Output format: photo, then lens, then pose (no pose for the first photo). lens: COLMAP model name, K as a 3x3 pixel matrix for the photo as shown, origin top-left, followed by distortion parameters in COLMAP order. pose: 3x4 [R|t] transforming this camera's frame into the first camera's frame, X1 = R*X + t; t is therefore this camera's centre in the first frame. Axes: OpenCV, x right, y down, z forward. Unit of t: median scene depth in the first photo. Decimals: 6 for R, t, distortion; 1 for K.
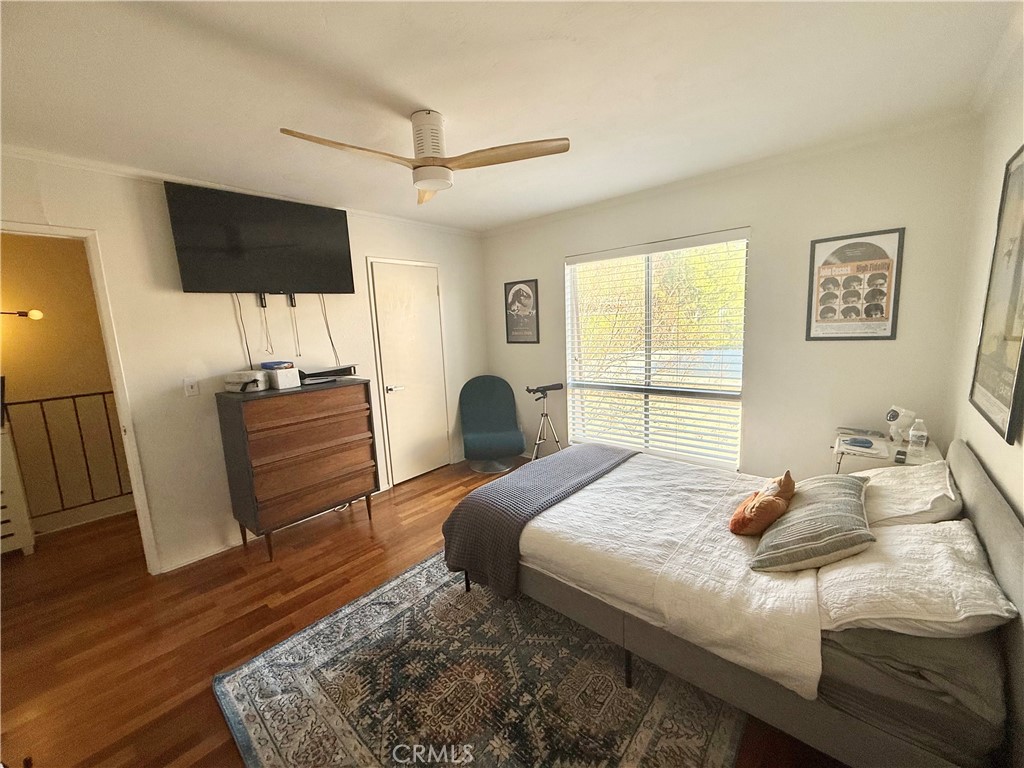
lens RADIAL K [[408.6, 0, 511.5], [0, 408.6, 385.0], [0, 0, 1]] dist [0.000107, -0.000266]
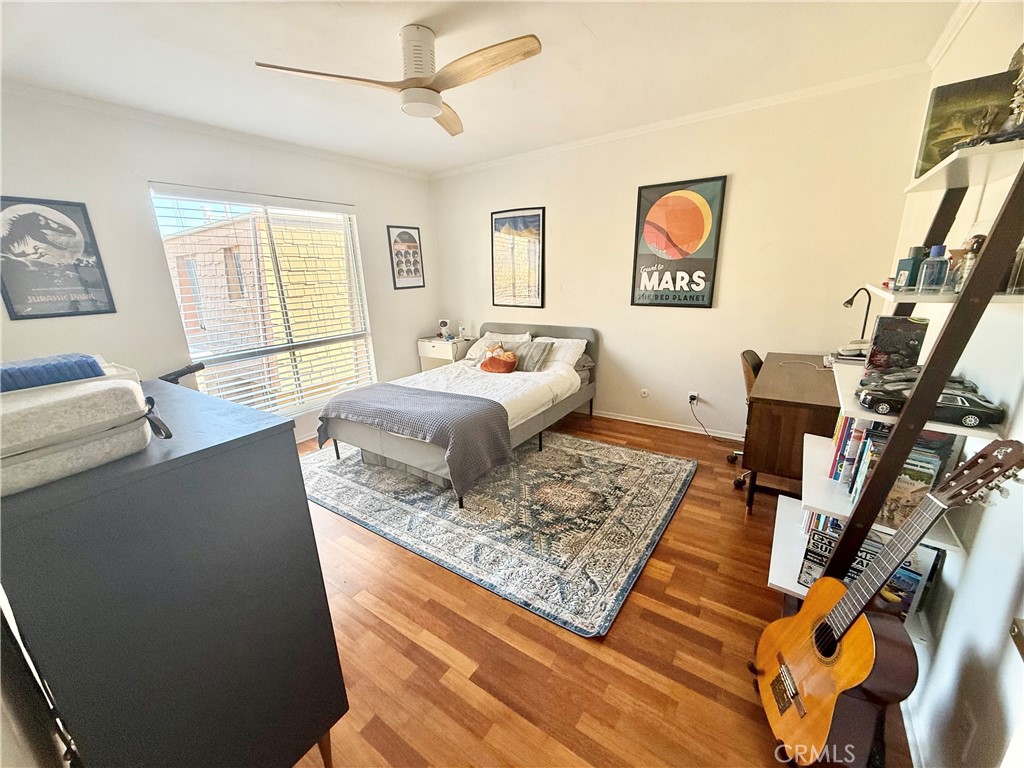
lens RADIAL K [[408.6, 0, 512.8], [0, 408.6, 385.4], [0, 0, 1]] dist [0.000107, -0.000266]
pose [[-0.118581, -0.220960, 0.968047, -1.056672], [0.190467, 0.951760, 0.240574, -0.053266], [-0.974505, 0.212908, -0.070775, 0.813513]]
